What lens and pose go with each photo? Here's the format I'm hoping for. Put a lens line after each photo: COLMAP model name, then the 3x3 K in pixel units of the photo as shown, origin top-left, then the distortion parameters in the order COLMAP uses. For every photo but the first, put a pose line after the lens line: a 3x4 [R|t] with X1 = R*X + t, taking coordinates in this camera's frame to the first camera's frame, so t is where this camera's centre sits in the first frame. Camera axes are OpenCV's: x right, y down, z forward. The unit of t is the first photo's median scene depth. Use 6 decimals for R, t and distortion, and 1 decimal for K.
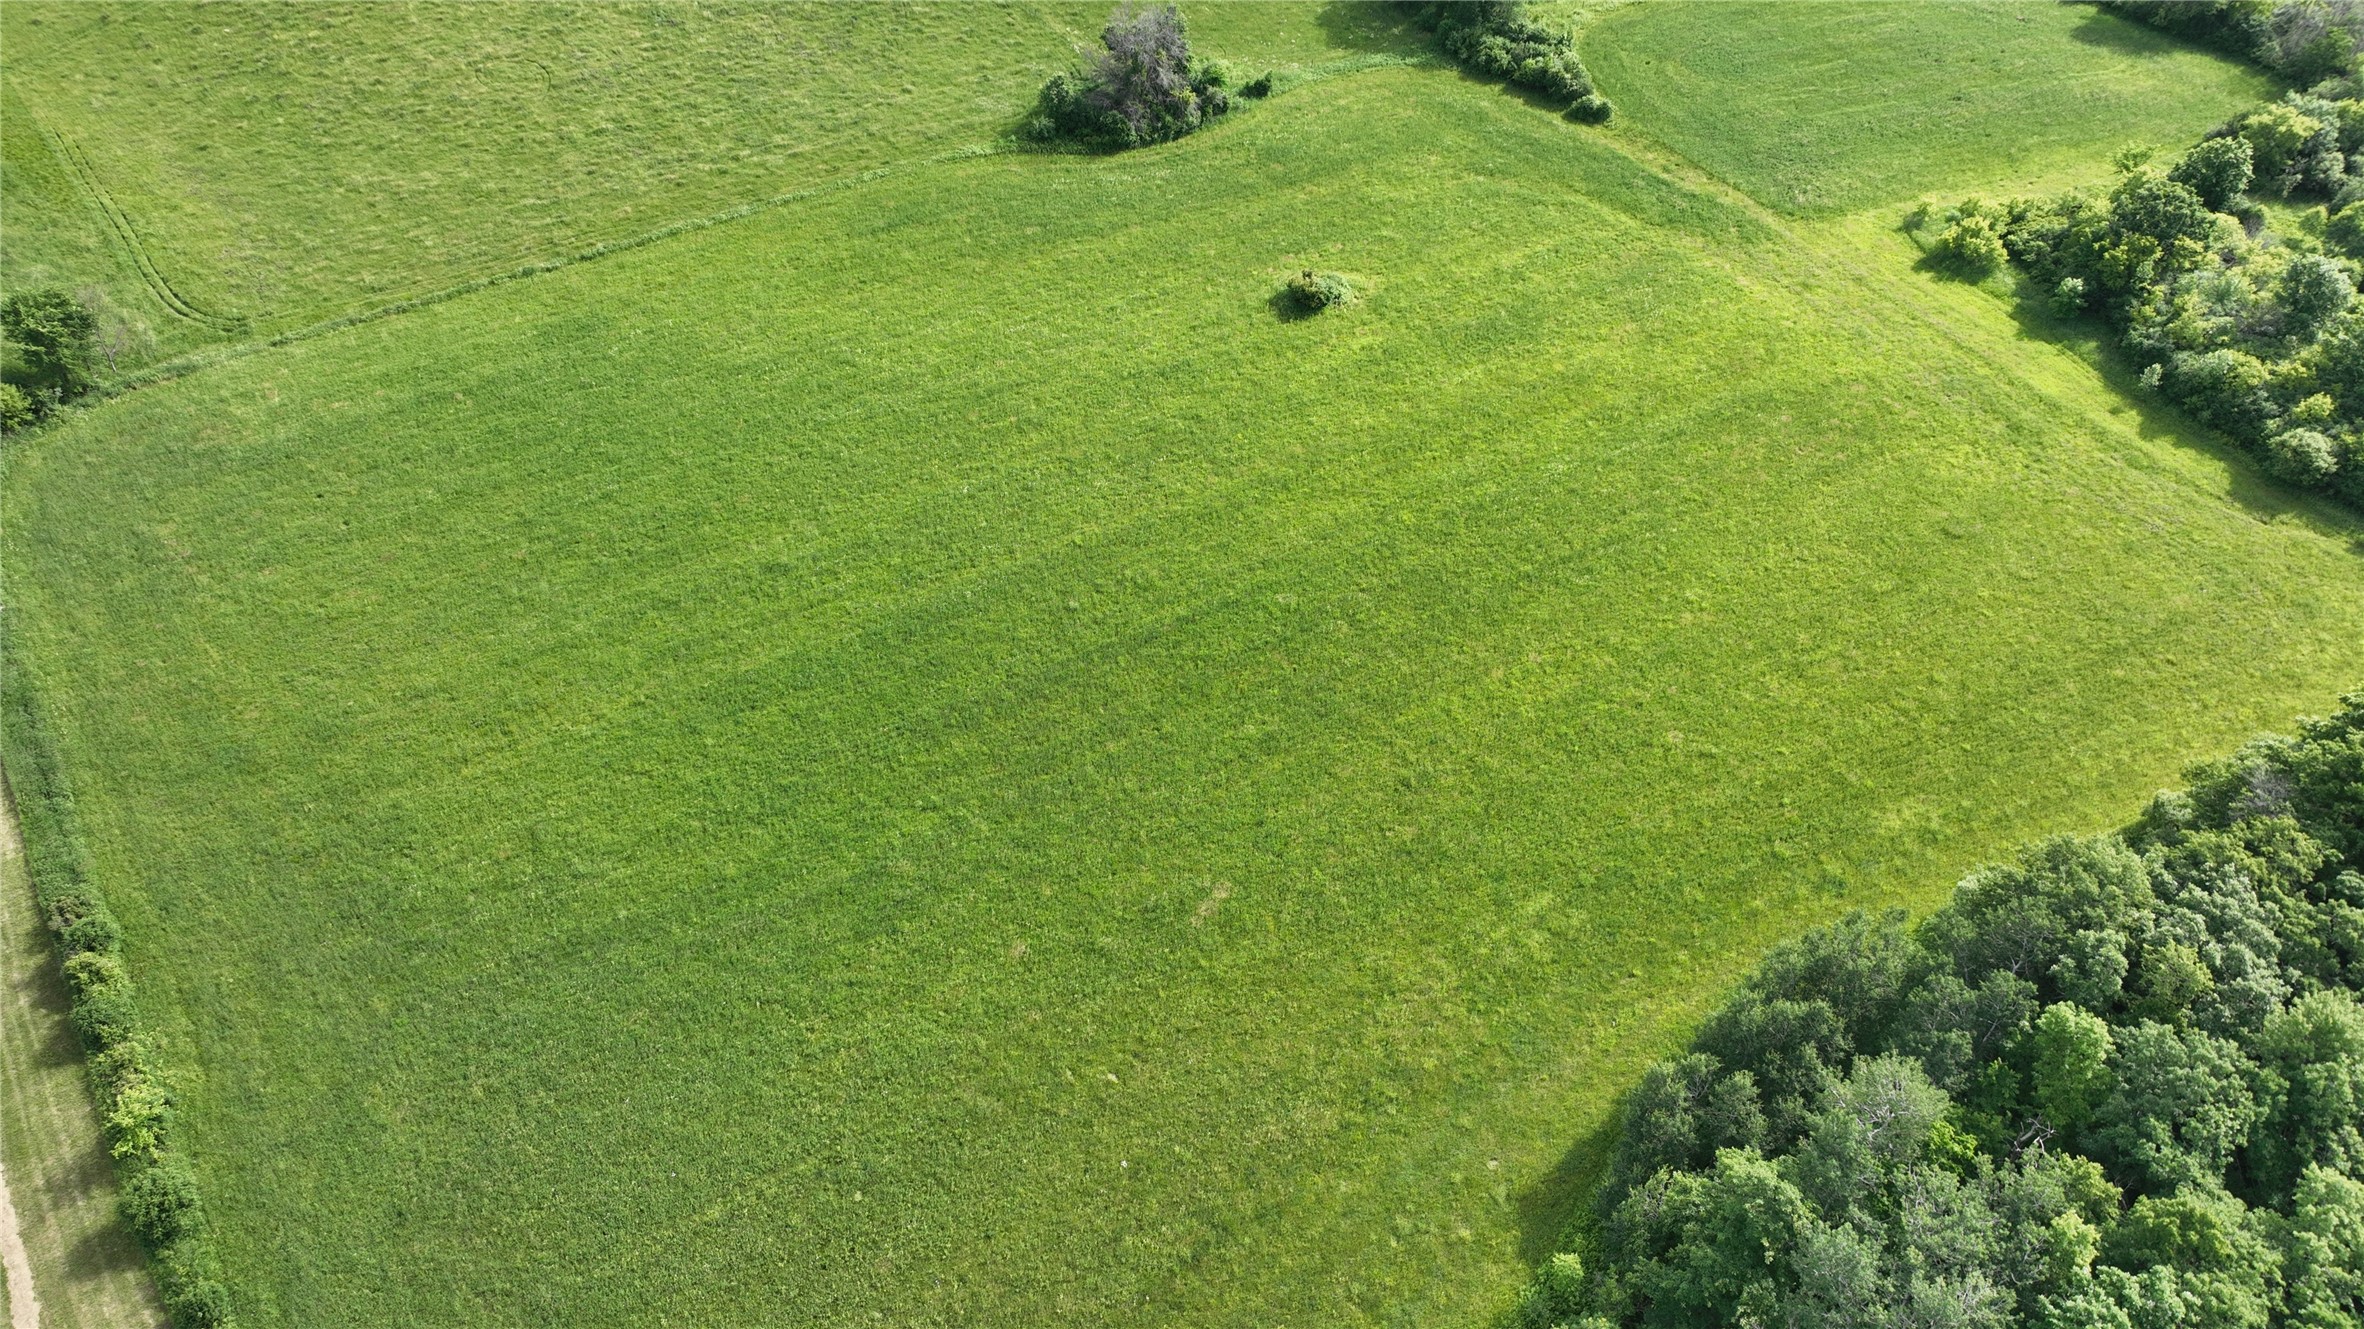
lens RADIAL K [[1671.2, 0, 1185.4], [0, 1671.2, 671.7], [0, 0, 1]] dist [-0.003030, 0.018409]
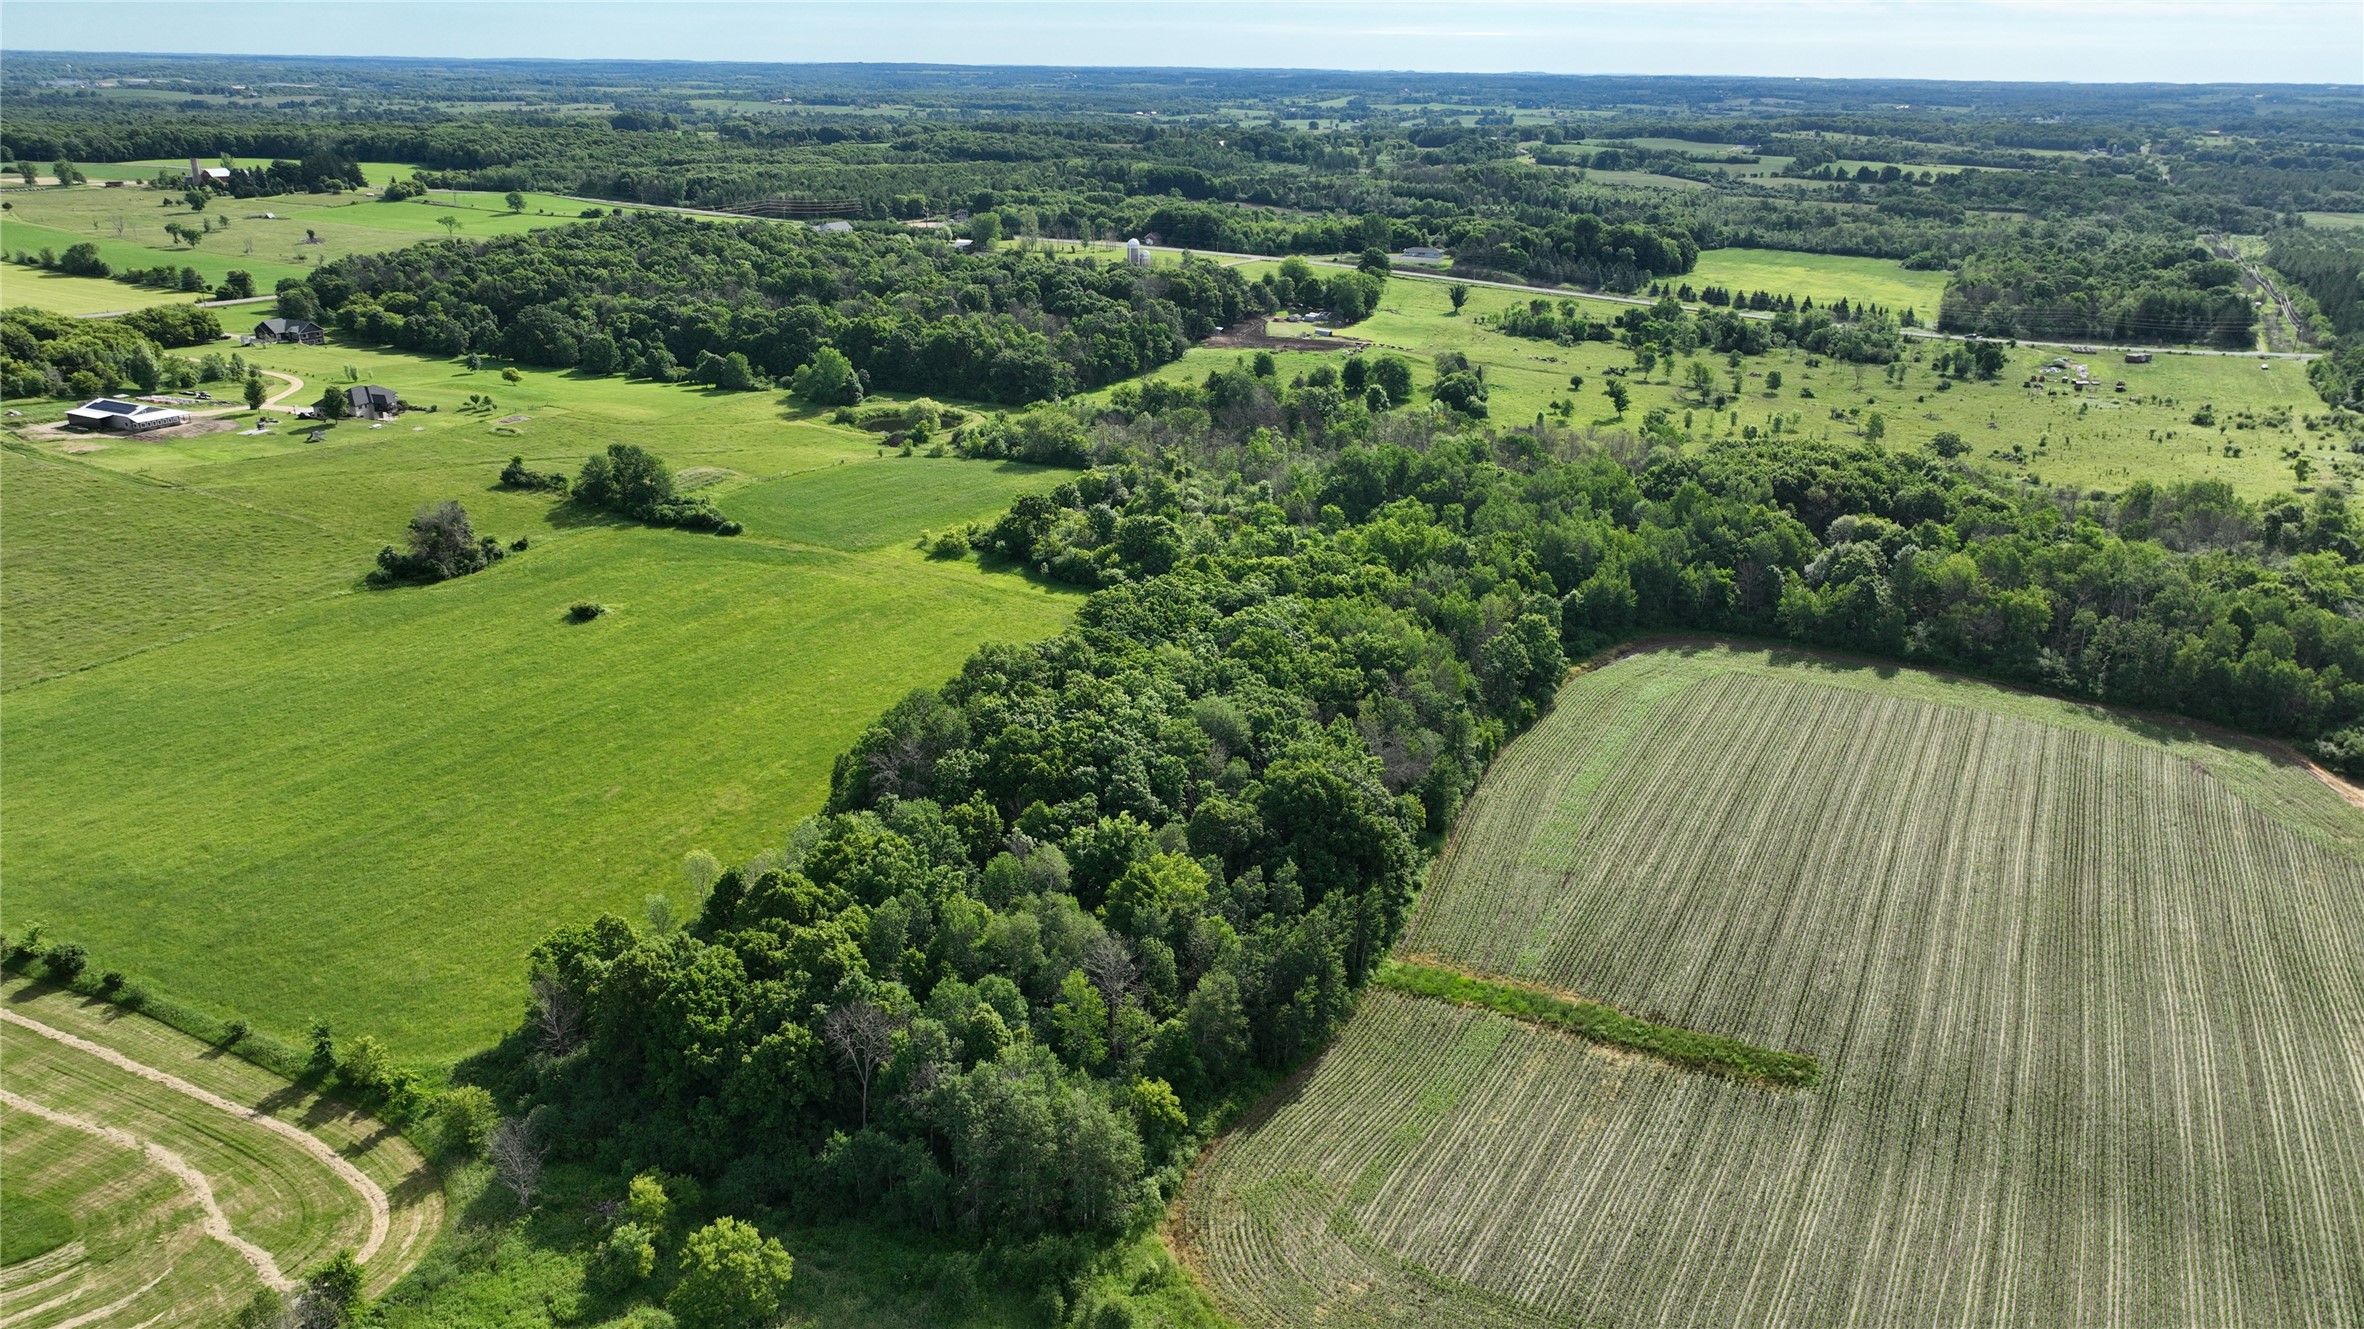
lens RADIAL K [[1671.2, 0, 1185.4], [0, 1671.2, 671.7], [0, 0, 1]] dist [-0.003030, 0.018409]
pose [[0.875137, -0.181936, 0.448369, -0.156029], [0.343083, 0.886737, -0.309824, 0.533706], [-0.341218, 0.424966, 0.838436, -0.575652]]
